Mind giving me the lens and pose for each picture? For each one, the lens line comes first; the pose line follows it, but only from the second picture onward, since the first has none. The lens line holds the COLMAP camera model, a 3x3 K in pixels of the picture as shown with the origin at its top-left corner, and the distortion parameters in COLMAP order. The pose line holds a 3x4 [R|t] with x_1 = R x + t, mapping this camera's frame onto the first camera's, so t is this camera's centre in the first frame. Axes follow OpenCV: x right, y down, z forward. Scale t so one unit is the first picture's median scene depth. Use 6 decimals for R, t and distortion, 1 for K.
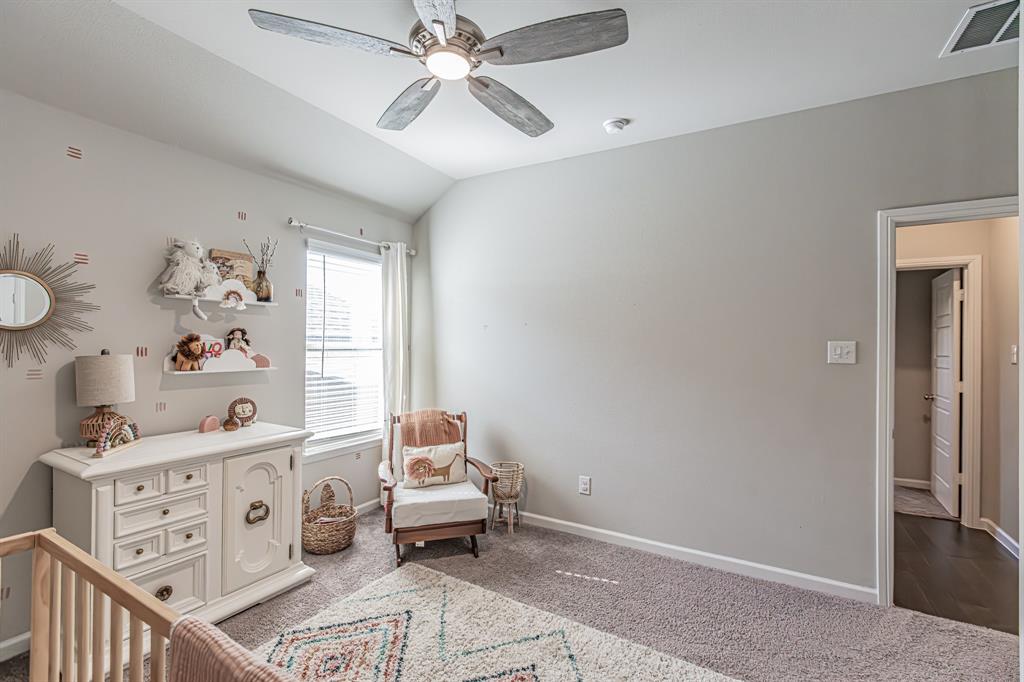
lens RADIAL K [[461.7, 0, 512.0], [0, 461.7, 341.0], [0, 0, 1]] dist [-0.001144, 0.000152]
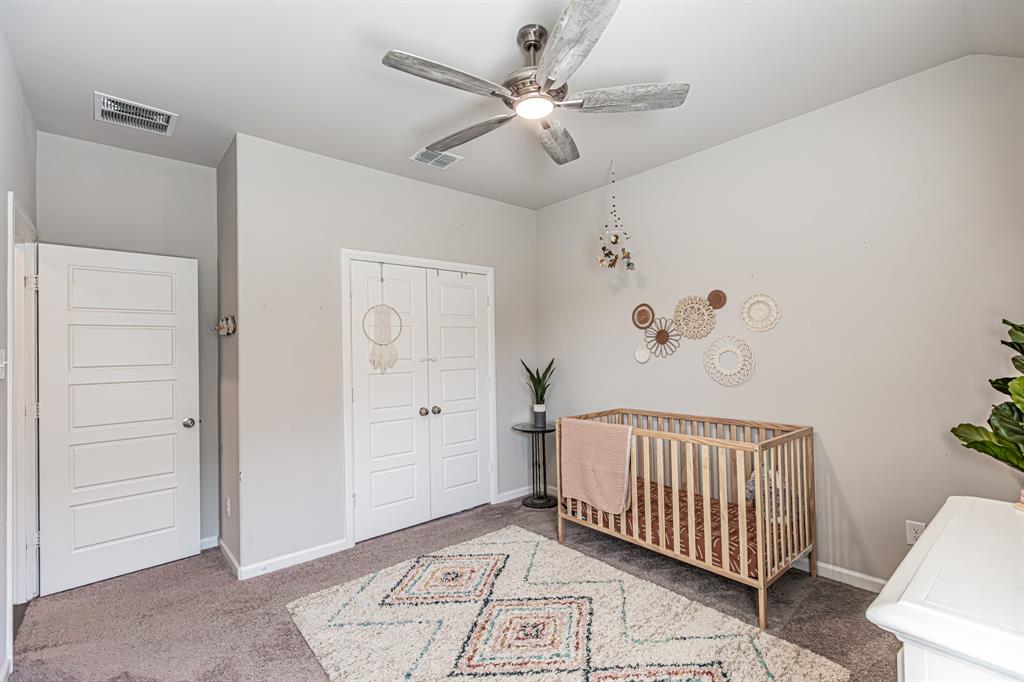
lens RADIAL K [[461.7, 0, 512.0], [0, 461.7, 341.0], [0, 0, 1]] dist [-0.001144, 0.000152]
pose [[-0.950397, 0.018297, 0.310500, -0.311378], [0.012203, 0.999693, -0.021556, 0.011725], [-0.310799, -0.016698, -0.950329, 1.507551]]
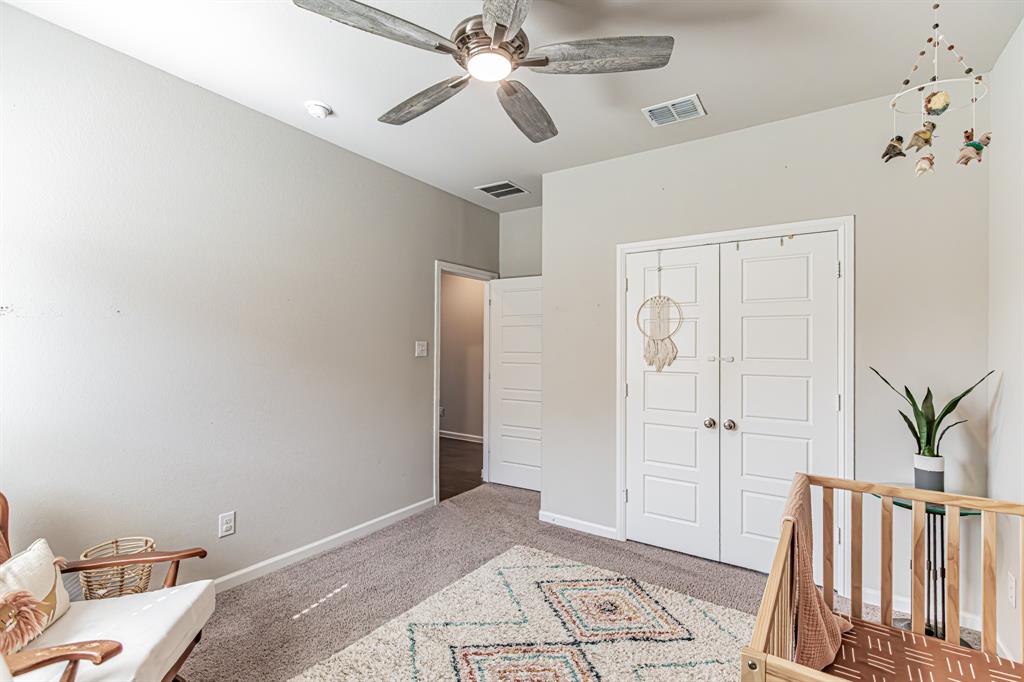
lens RADIAL K [[466.0, 0, 514.0], [0, 466.0, 338.6], [0, 0, 1]] dist [0.001247, 0.000162]
pose [[0.059099, 0.005596, 0.998236, -0.810828], [-0.010708, 0.999930, -0.004971, -0.004792], [-0.998195, -0.010395, 0.059155, 0.631023]]
